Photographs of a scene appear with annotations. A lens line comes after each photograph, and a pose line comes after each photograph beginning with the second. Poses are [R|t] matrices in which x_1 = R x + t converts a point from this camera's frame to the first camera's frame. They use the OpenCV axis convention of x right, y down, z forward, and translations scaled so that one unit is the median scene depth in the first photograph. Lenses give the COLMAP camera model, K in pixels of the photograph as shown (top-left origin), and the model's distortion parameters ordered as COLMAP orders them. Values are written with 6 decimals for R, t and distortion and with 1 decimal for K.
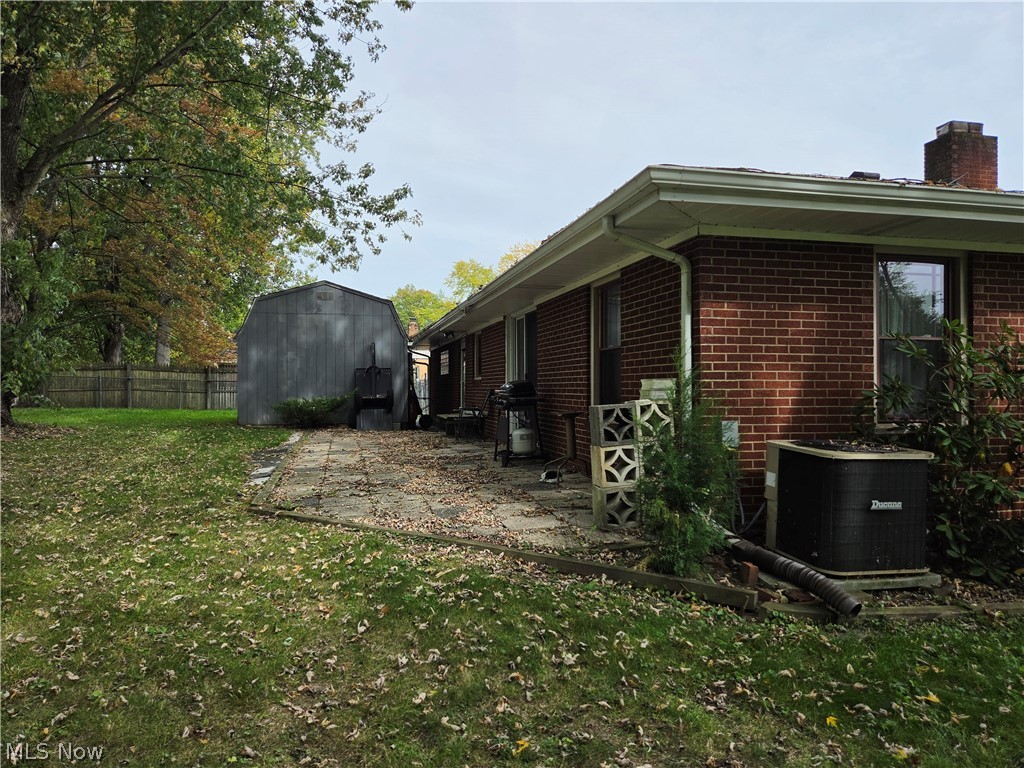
lens RADIAL K [[693.5, 0, 515.7], [0, 693.5, 383.9], [0, 0, 1]] dist [0.037350, -0.022910]
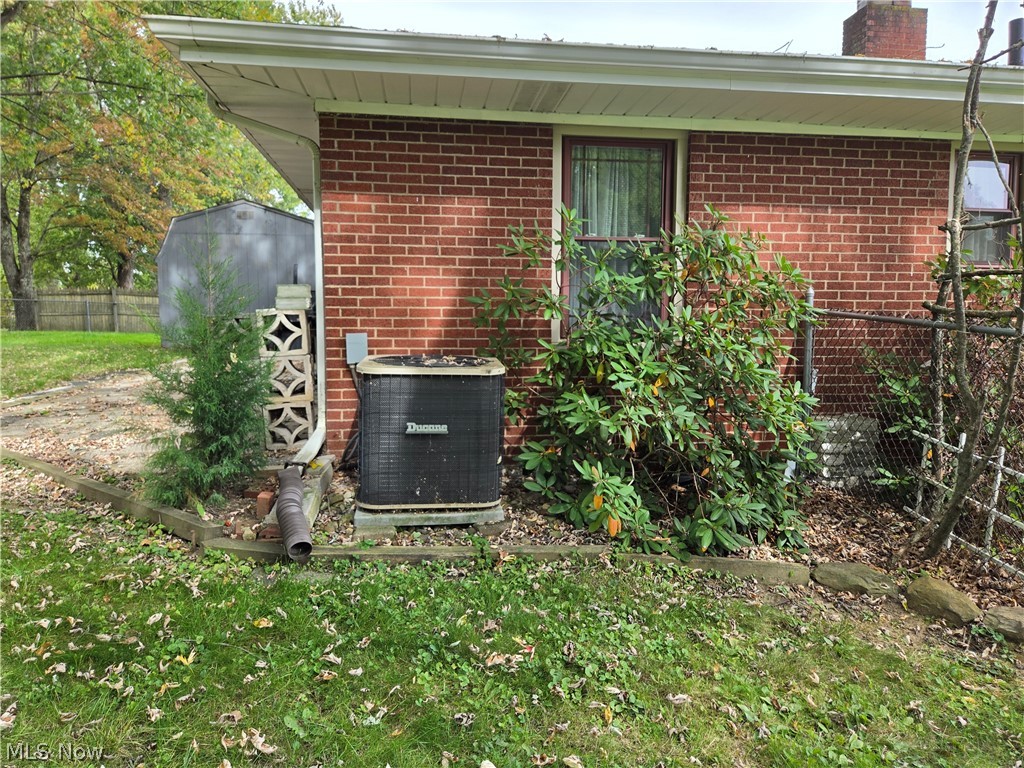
lens RADIAL K [[693.5, 0, 510.2], [0, 693.5, 381.6], [0, 0, 1]] dist [0.037350, -0.022910]
pose [[0.994612, 0.012443, -0.102922, 0.569945], [-0.002527, 0.995386, 0.095920, 0.028616], [0.103641, -0.095143, 0.990054, 0.147285]]
